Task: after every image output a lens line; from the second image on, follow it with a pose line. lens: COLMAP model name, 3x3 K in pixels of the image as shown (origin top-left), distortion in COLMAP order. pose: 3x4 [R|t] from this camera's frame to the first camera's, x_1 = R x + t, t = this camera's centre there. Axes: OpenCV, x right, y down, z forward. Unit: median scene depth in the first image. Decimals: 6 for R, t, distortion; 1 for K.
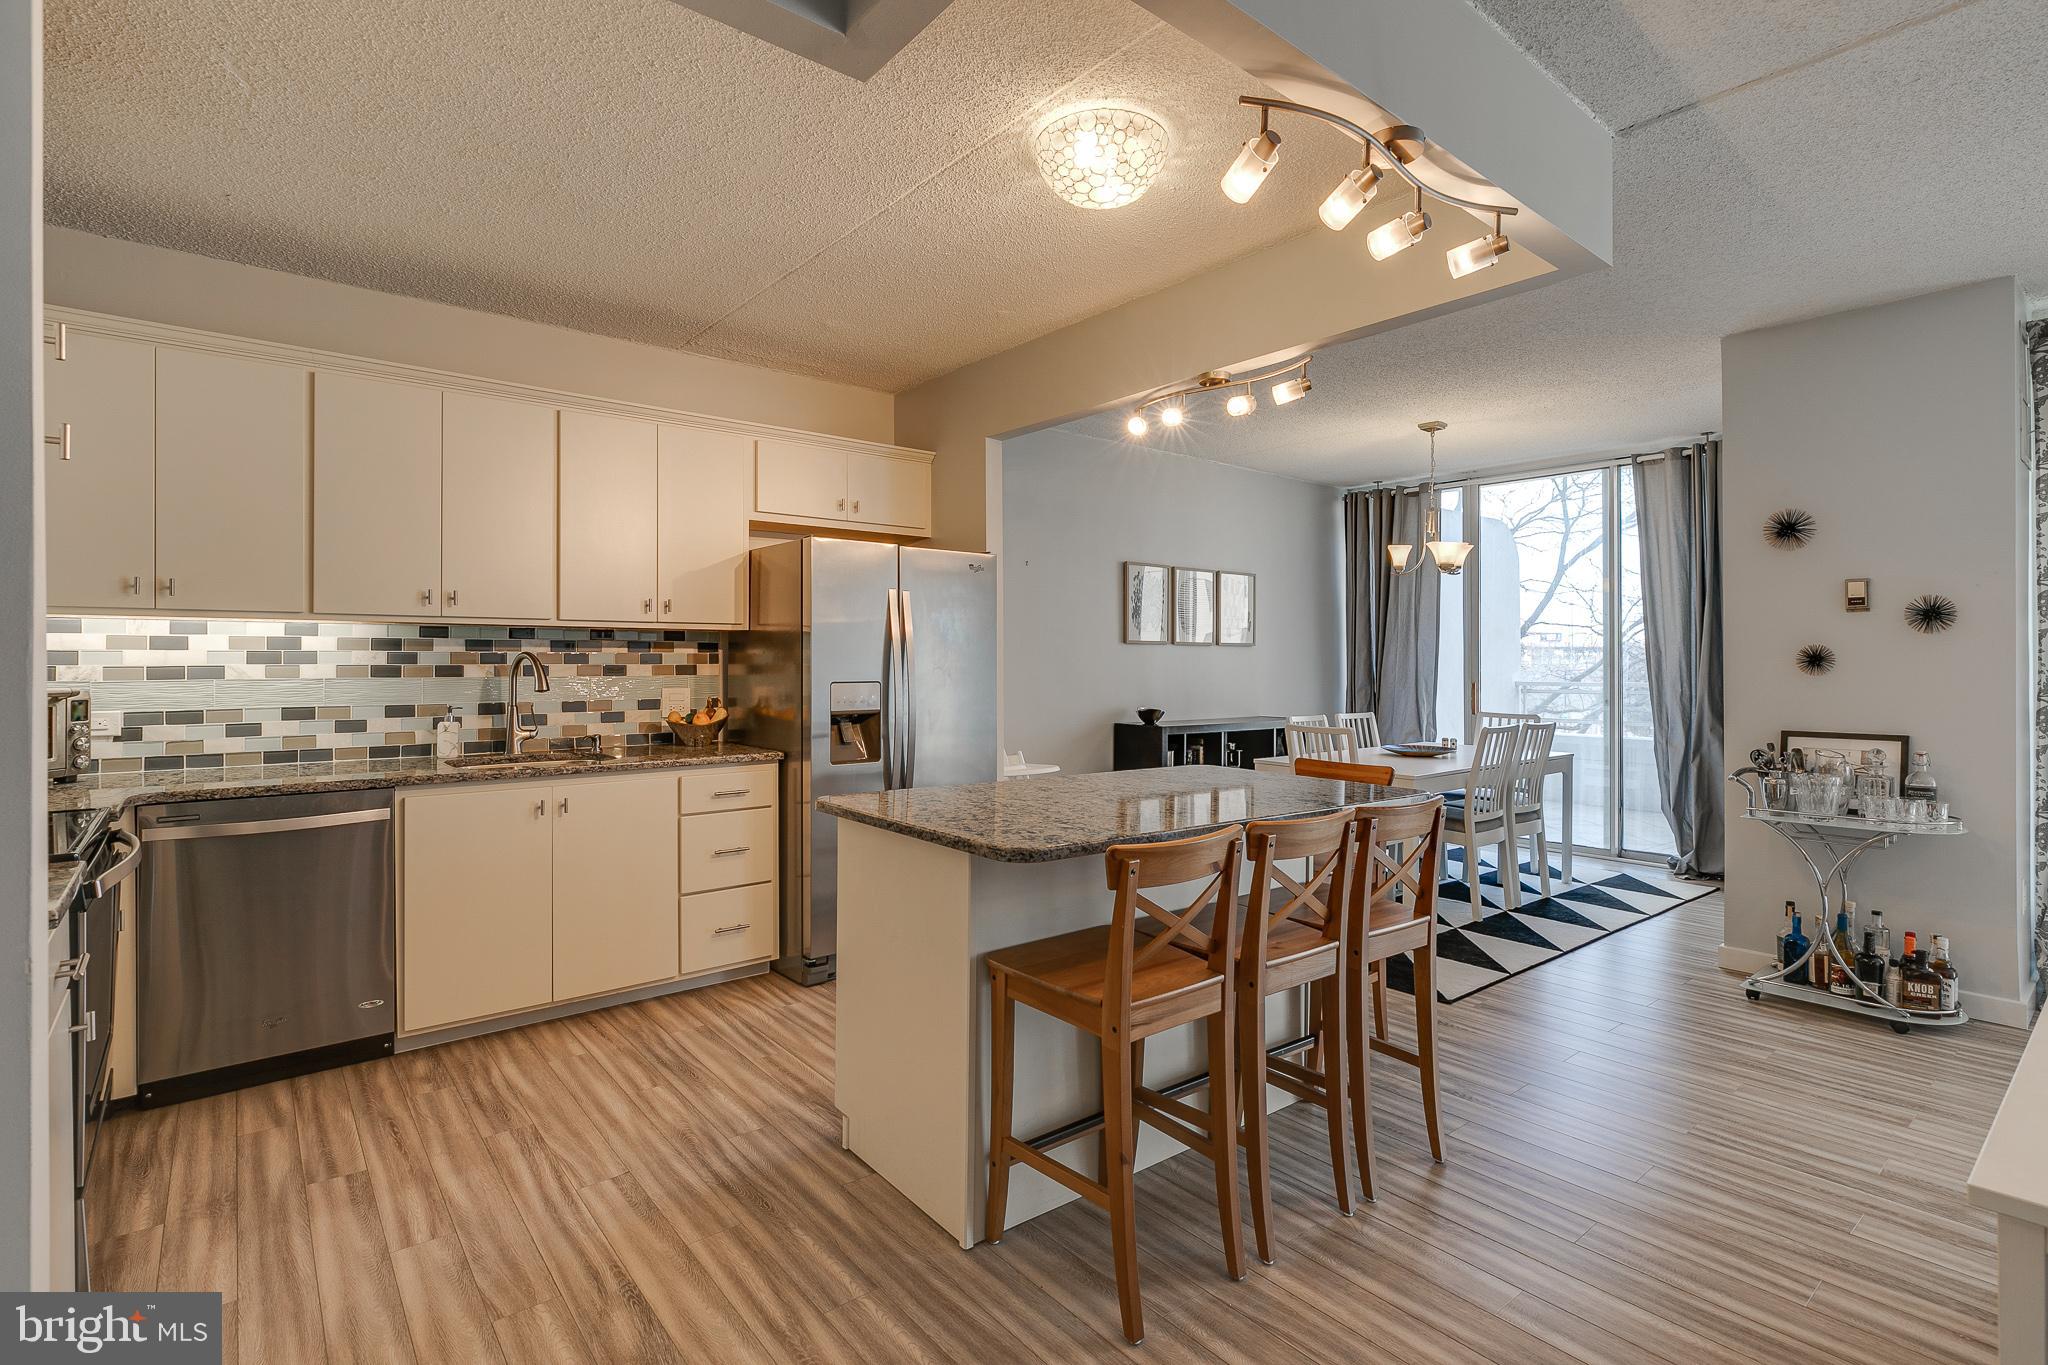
lens RADIAL K [[977.0, 0, 1024.6], [0, 977.0, 658.5], [0, 0, 1]] dist [-0.003381, 0.000241]
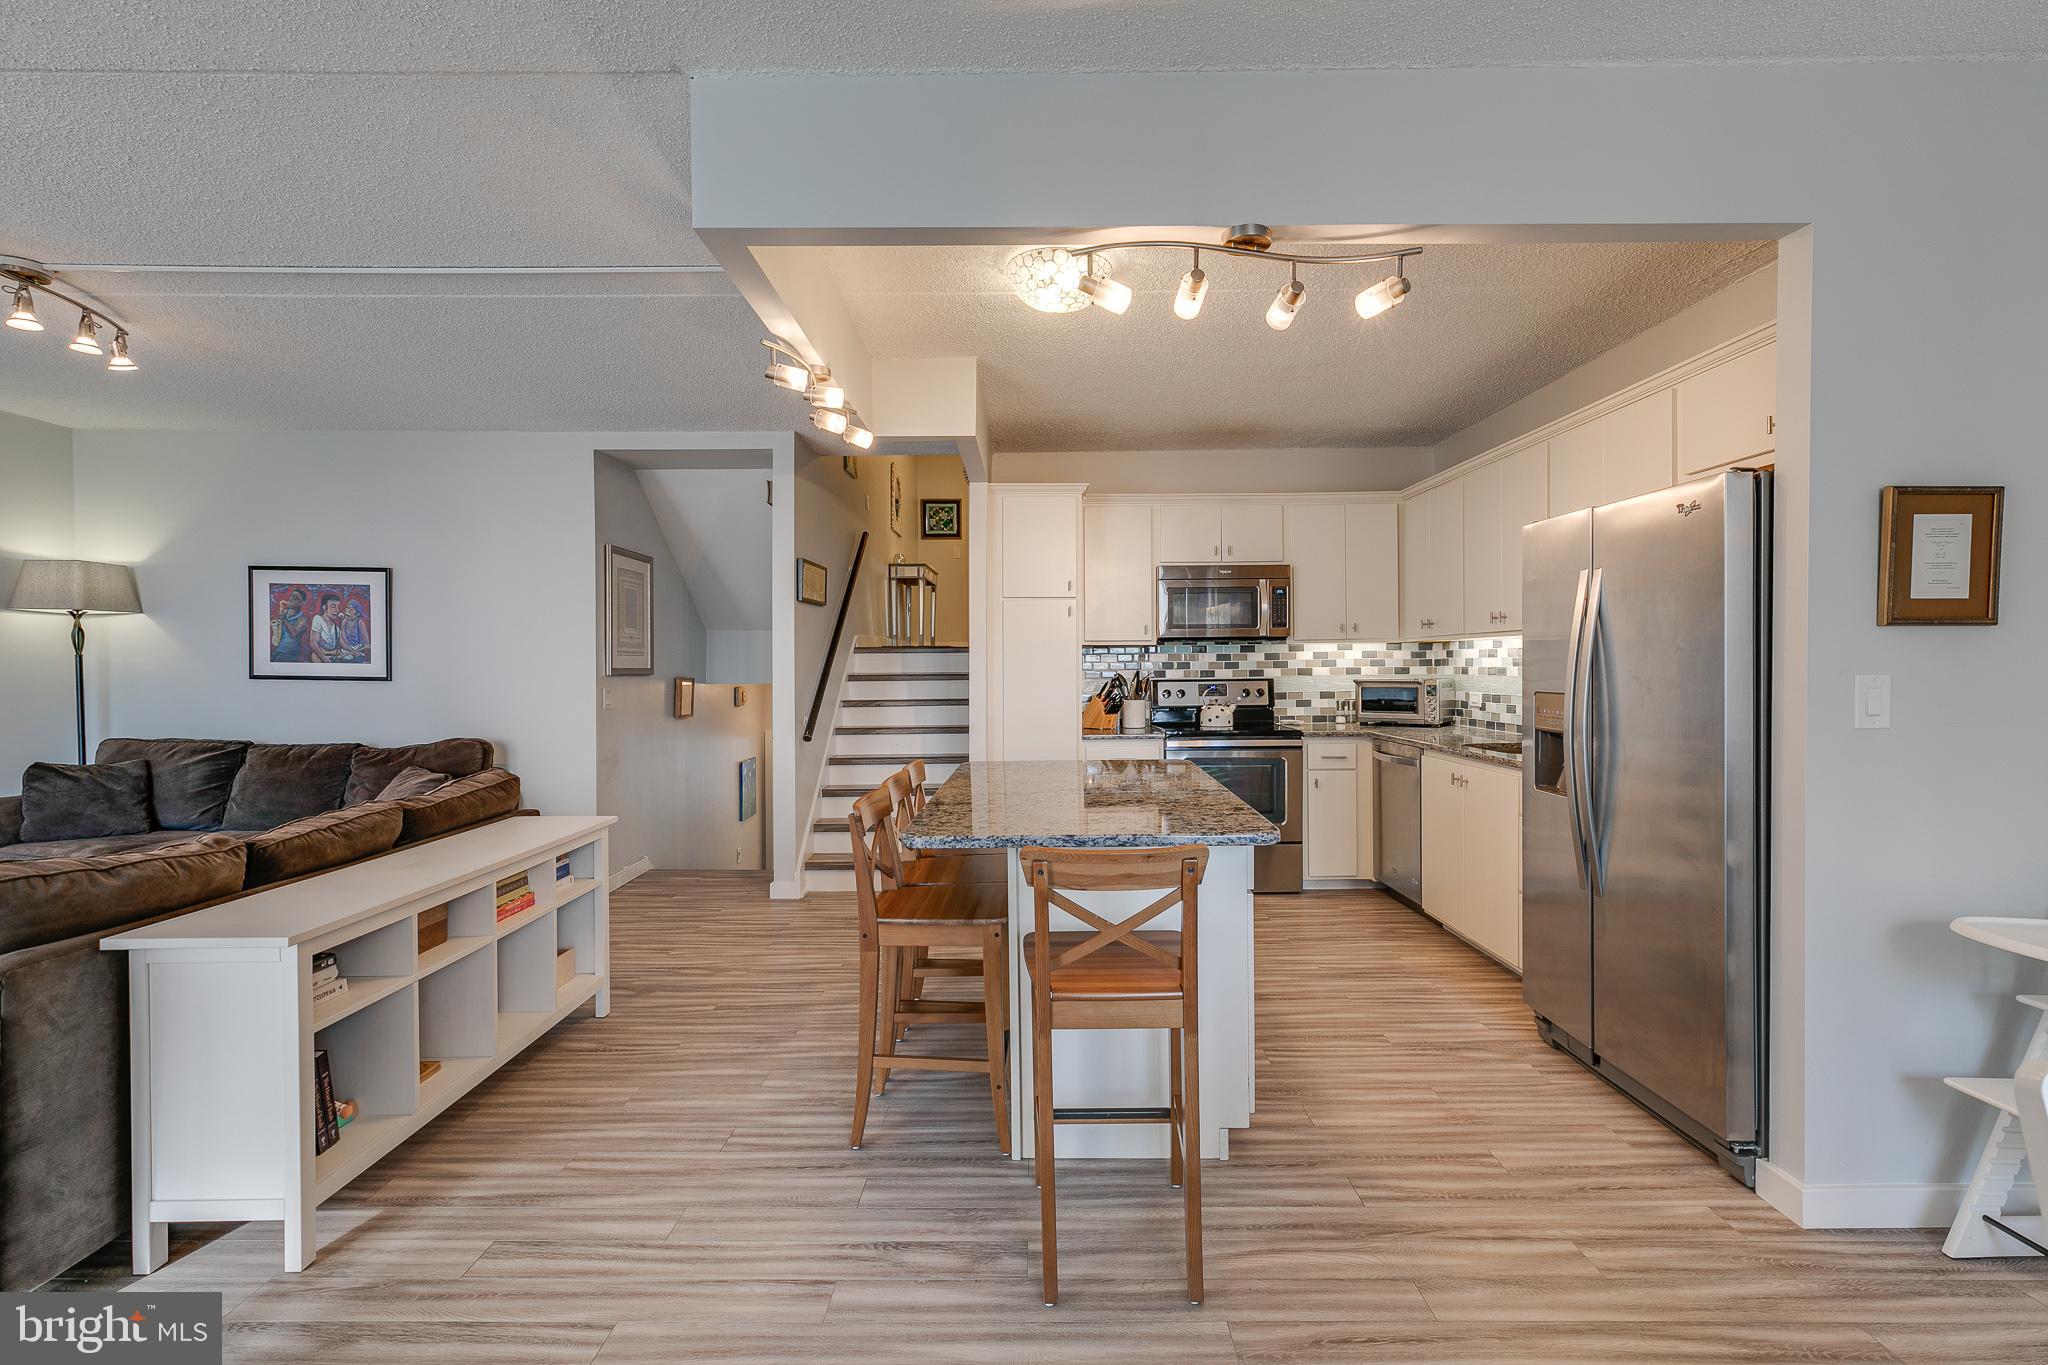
lens RADIAL K [[918.7, 0, 1022.0], [0, 918.7, 674.4], [0, 0, 1]] dist [0.001260, 0.000188]
pose [[-0.638794, 0.012572, -0.769275, 0.748691], [0.008917, 0.999920, 0.008937, -0.001086], [0.769327, -0.001150, -0.638855, 1.242014]]
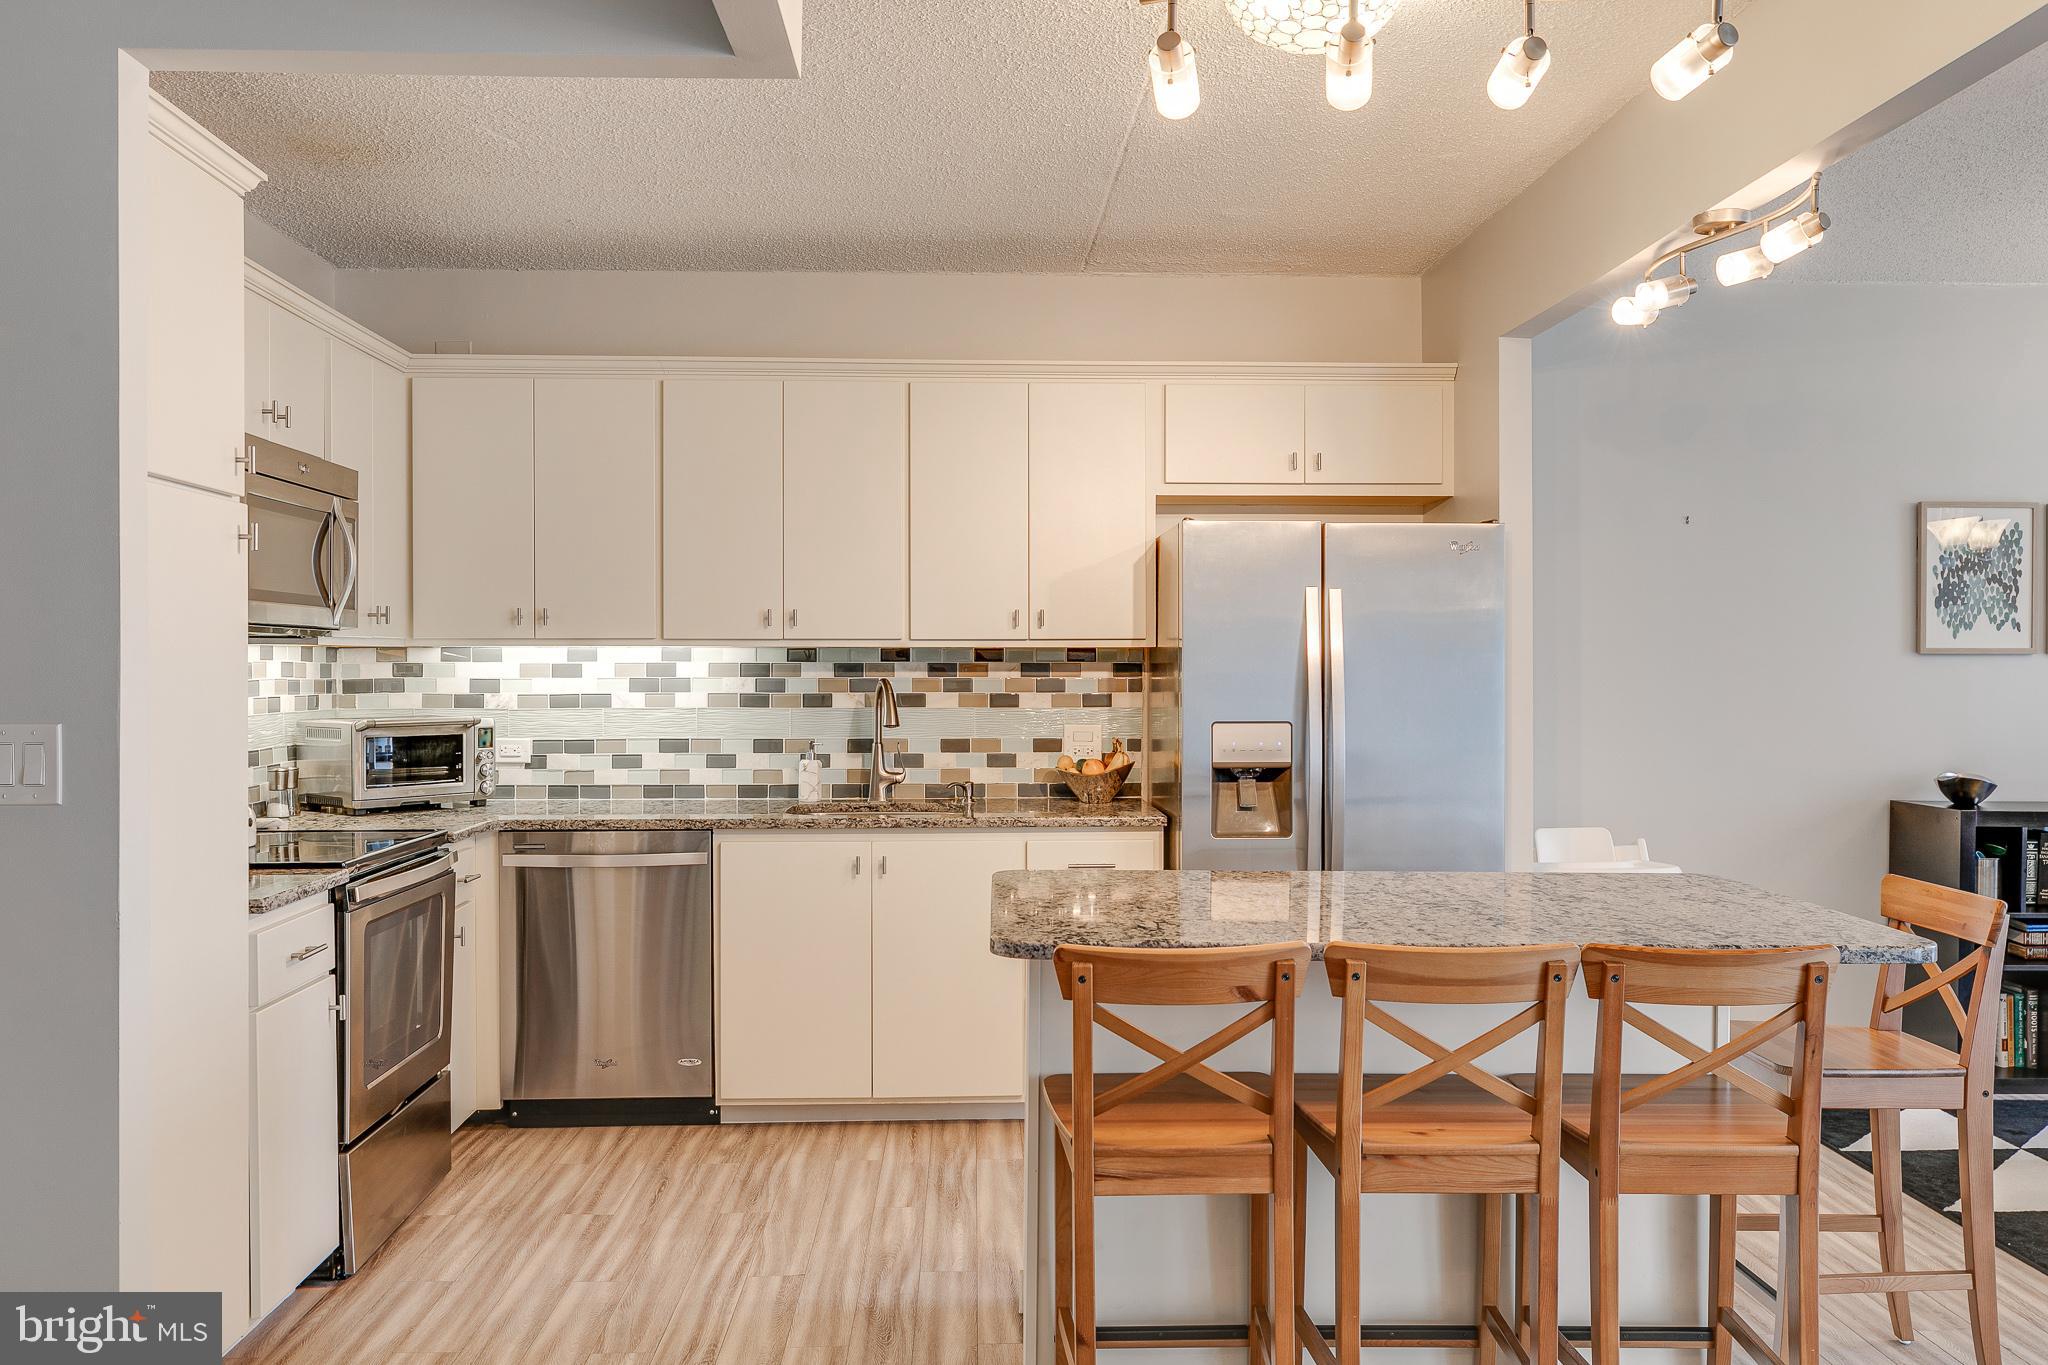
lens RADIAL K [[1667.1, 0, 1023.6], [0, 1667.1, 673.3], [0, 0, 1]] dist [-0.000434, -0.002883]
pose [[0.795973, 0.001881, -0.605329, 0.458820], [0.002346, 0.999978, 0.006193, -0.020495], [0.605328, -0.006350, 0.795951, -0.056448]]
